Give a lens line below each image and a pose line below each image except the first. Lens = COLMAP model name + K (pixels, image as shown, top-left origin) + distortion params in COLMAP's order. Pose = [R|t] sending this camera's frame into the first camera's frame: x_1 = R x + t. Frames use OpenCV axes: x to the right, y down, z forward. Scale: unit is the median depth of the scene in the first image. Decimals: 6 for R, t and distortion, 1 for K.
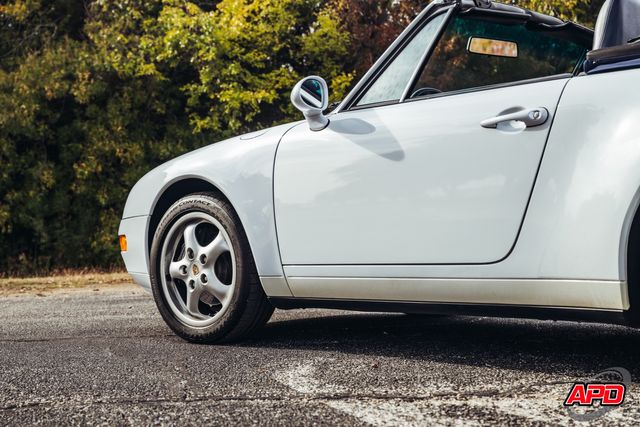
lens RADIAL K [[815.4, 0, 366.1], [0, 815.4, 239.0], [0, 0, 1]] dist [0.010206, 0.000000]
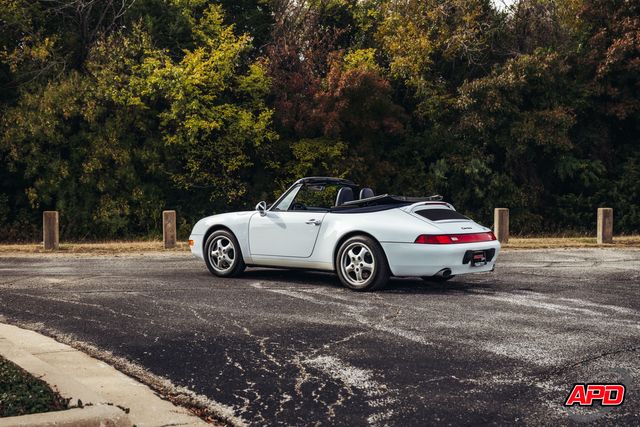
lens RADIAL K [[827.2, 0, 316.0], [0, 827.2, 219.5], [0, 0, 1]] dist [0.027234, 0.000000]
pose [[0.998777, 0.027997, 0.040747, 0.005238], [-0.029250, 0.999107, 0.030480, -0.049689], [-0.039857, -0.031634, 0.998704, -0.536871]]
